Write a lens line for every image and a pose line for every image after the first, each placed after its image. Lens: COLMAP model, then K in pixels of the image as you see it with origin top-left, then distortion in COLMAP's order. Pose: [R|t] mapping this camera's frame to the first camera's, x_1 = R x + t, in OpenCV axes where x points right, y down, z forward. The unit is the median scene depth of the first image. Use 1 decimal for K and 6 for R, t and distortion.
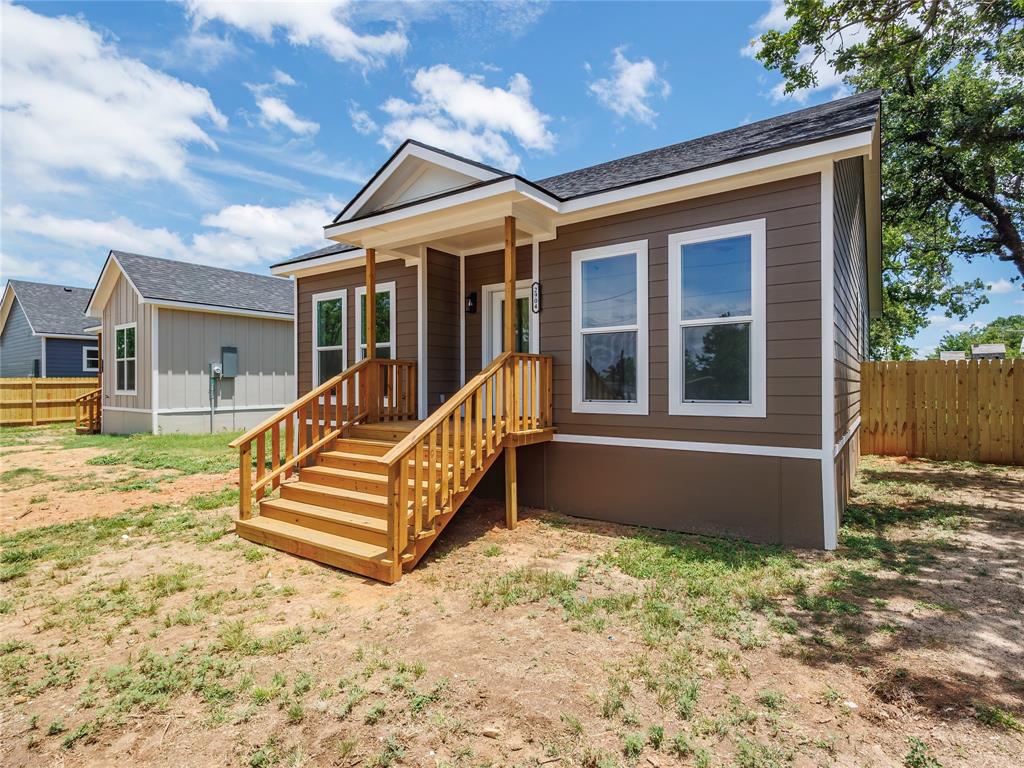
lens RADIAL K [[539.5, 0, 514.0], [0, 539.5, 386.0], [0, 0, 1]] dist [0.030361, -0.002941]
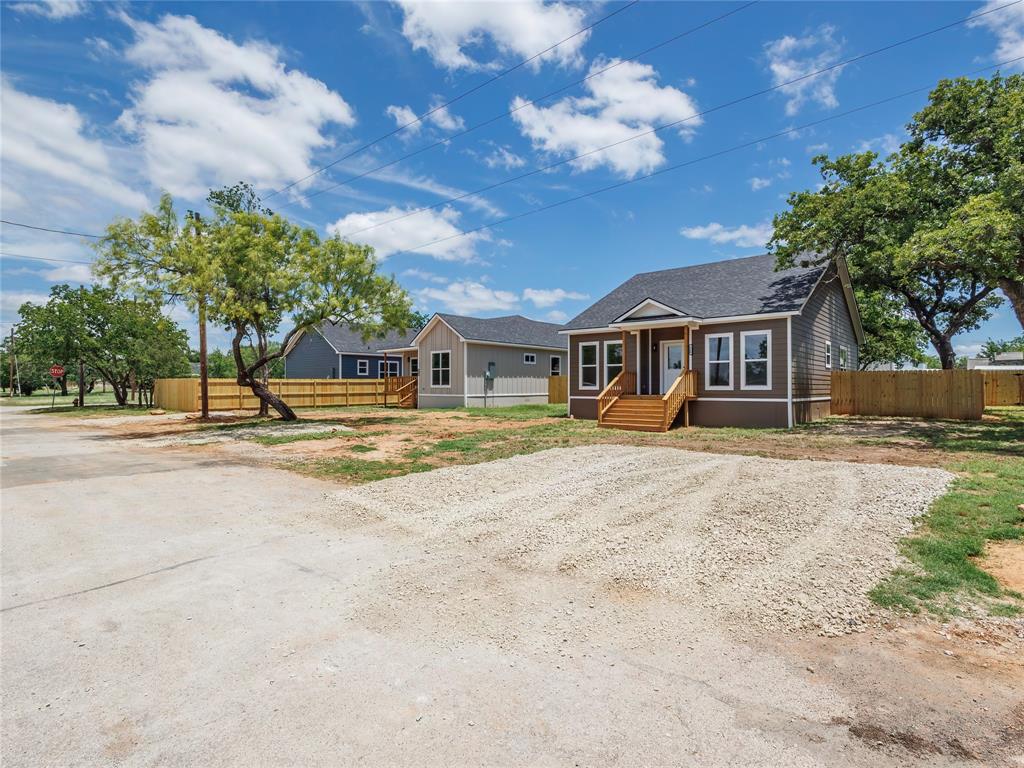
lens RADIAL K [[539.5, 0, 510.6], [0, 539.5, 388.2], [0, 0, 1]] dist [0.030361, -0.002941]
pose [[0.995612, 0.003187, -0.093524, -0.417685], [-0.003295, 0.999994, -0.001004, 0.028707], [0.093521, 0.001307, 0.995616, -1.260191]]
